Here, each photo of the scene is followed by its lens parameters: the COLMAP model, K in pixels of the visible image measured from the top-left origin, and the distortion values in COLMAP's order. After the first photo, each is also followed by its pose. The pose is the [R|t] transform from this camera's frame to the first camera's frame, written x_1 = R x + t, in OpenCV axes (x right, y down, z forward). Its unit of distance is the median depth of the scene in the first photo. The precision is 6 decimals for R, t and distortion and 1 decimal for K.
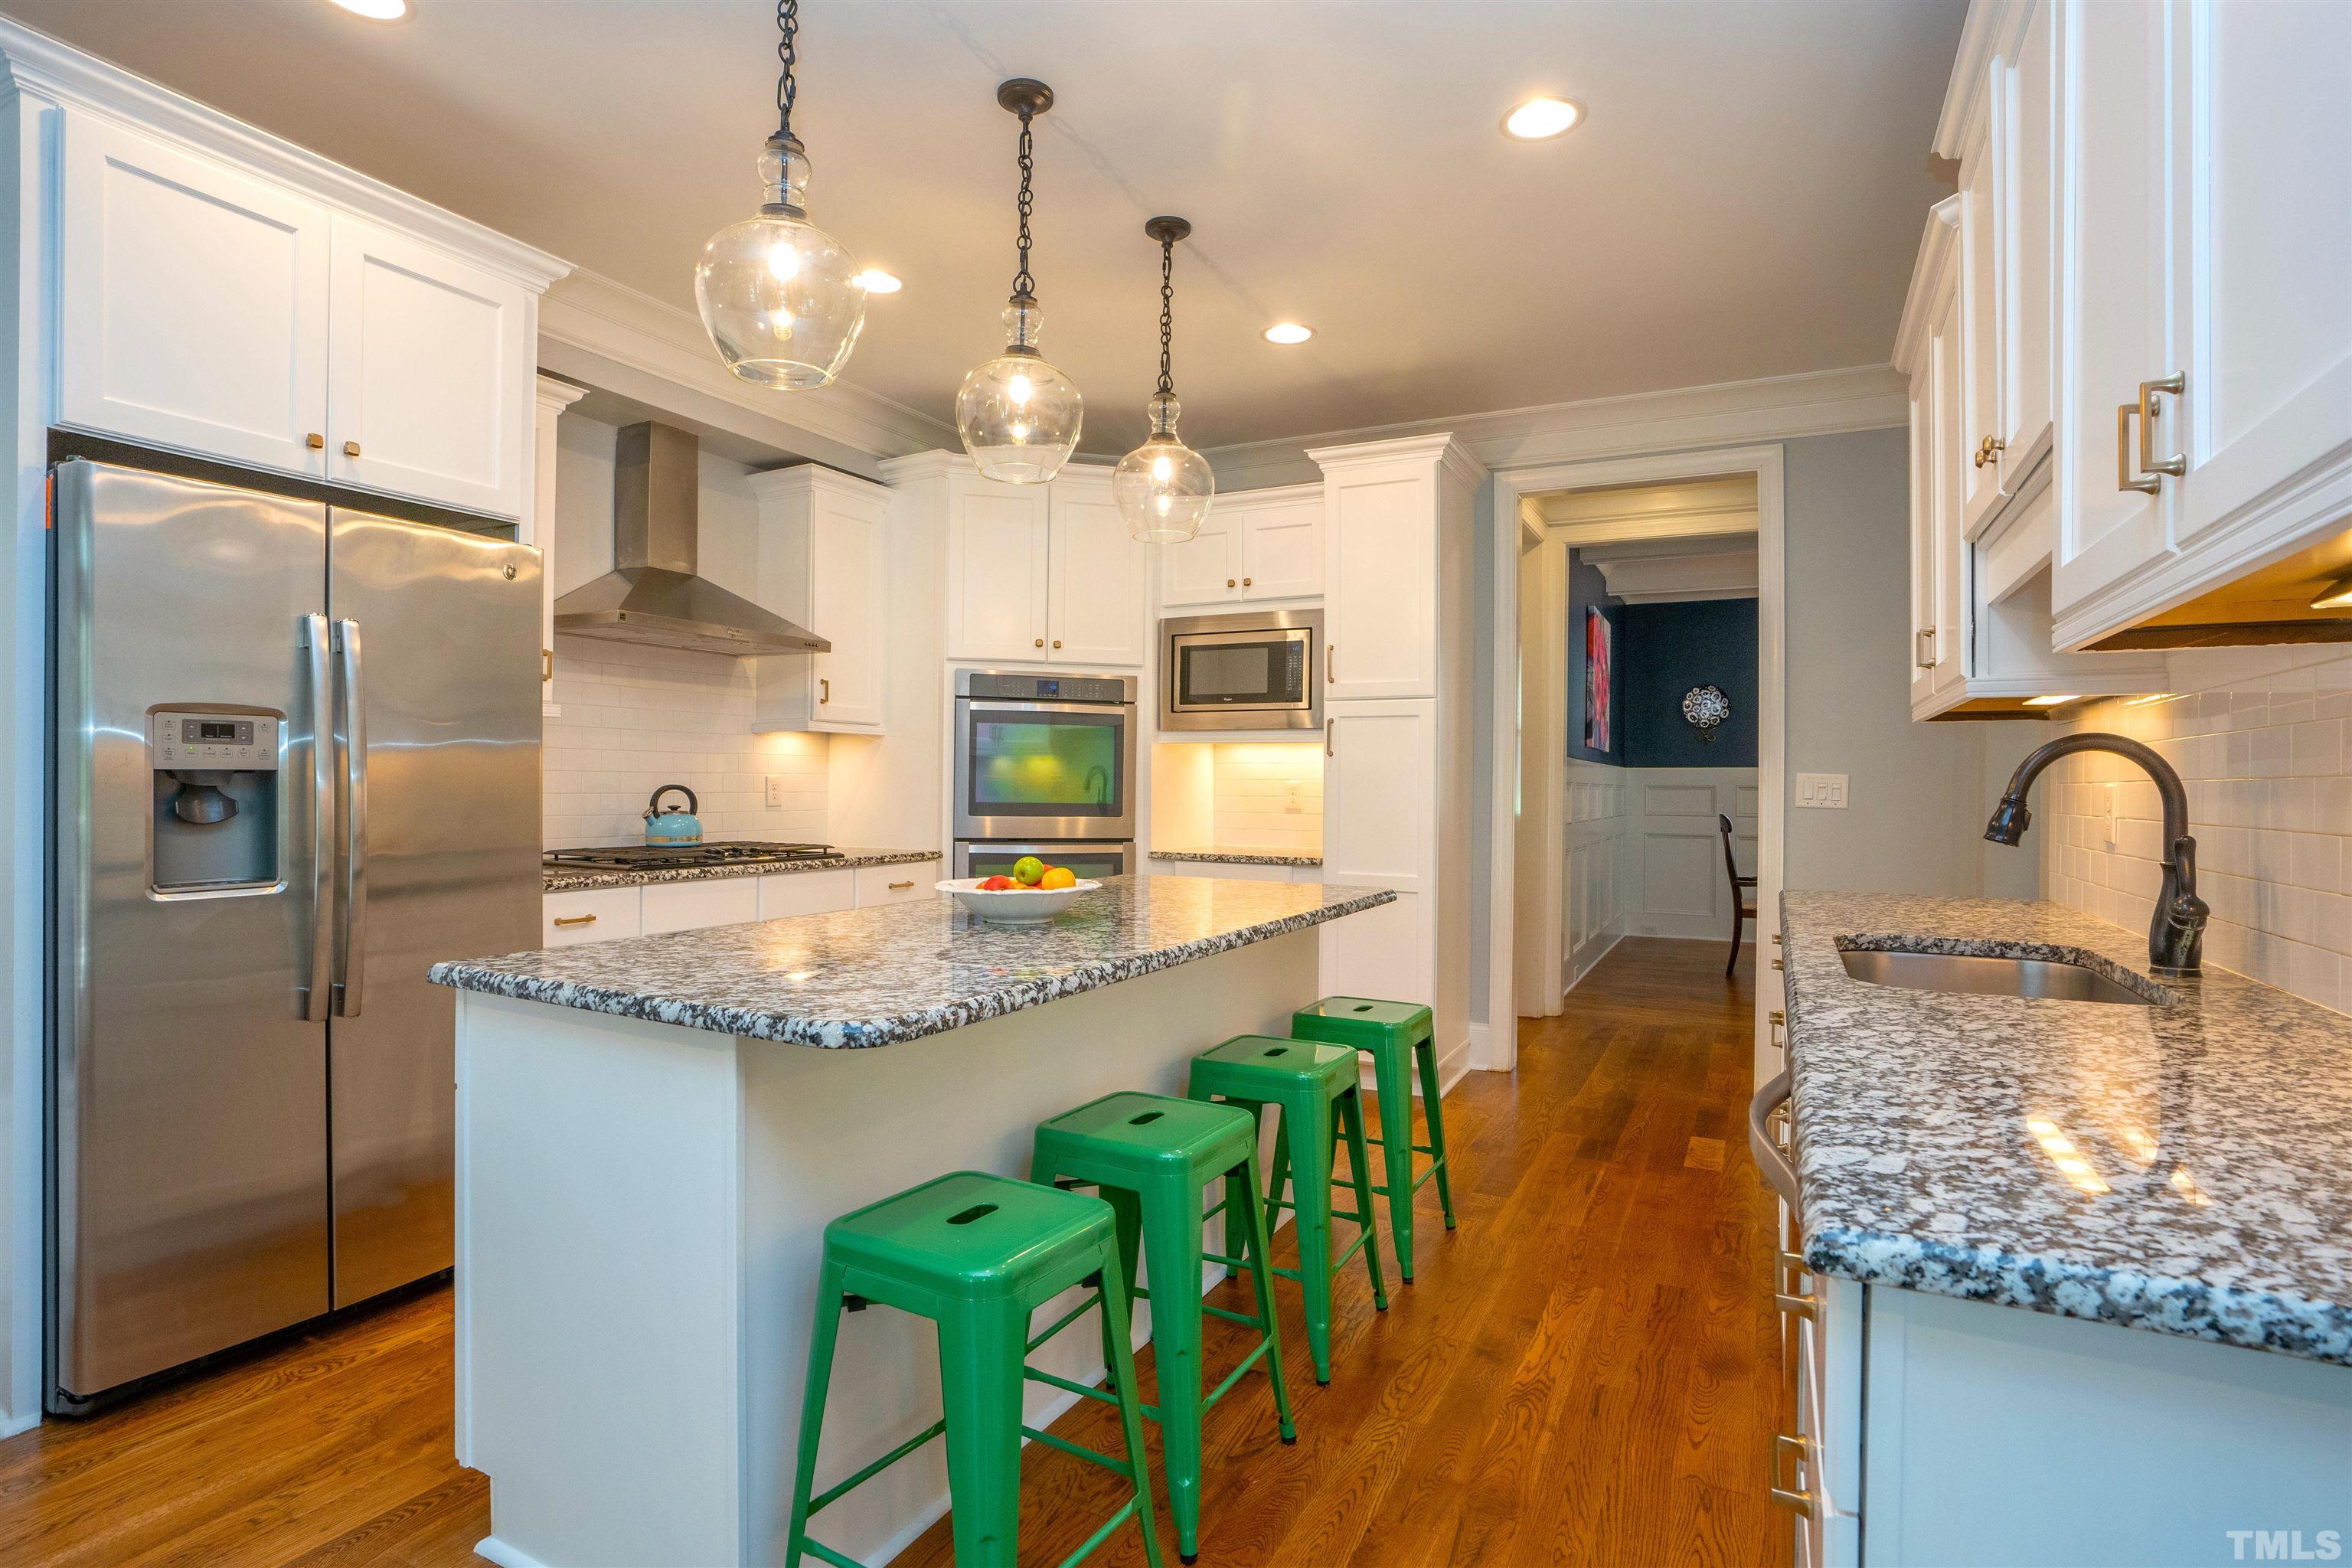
lens RADIAL K [[1166.2, 0, 1175.2], [0, 1166.2, 782.4], [0, 0, 1]] dist [-0.023857, 0.003390]
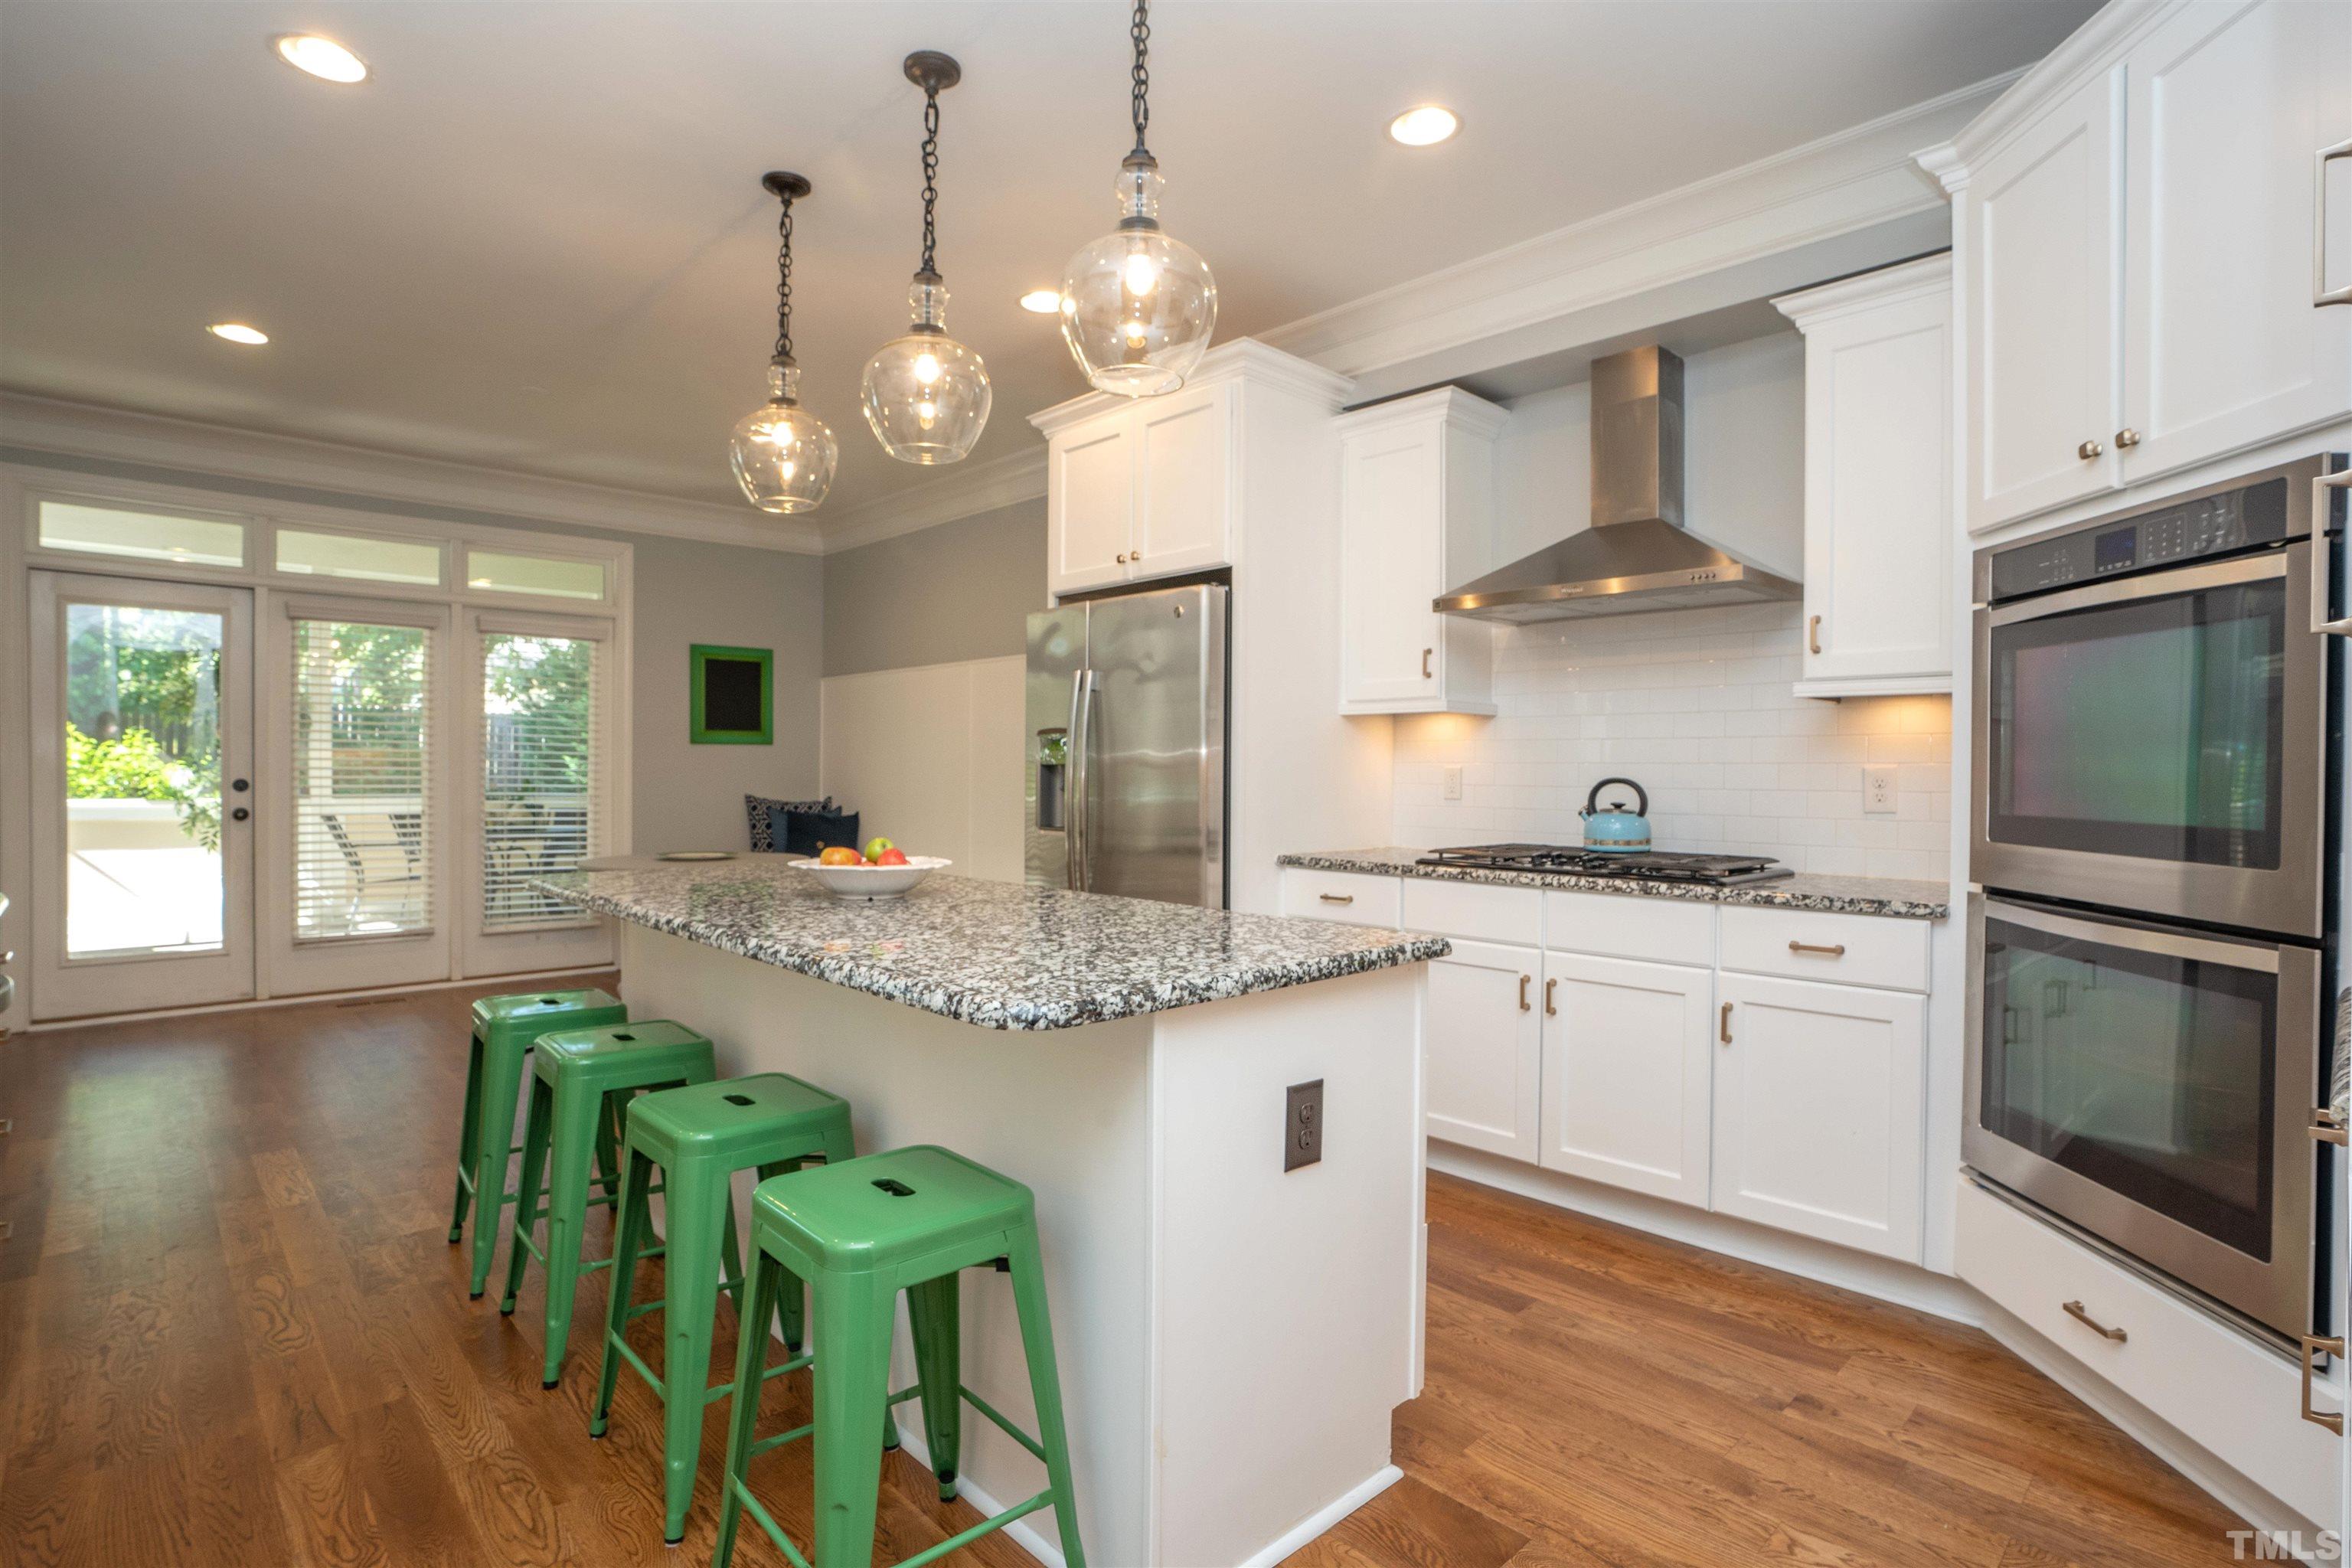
lens RADIAL K [[1166.2, 0, 1182.3], [0, 1166.2, 781.0], [0, 0, 1]] dist [-0.023857, 0.003390]
pose [[-0.313743, -0.005989, -0.949489, 0.462426], [-0.011202, 0.999934, -0.002606, 0.009666], [0.949442, 0.009819, -0.313789, 0.964398]]
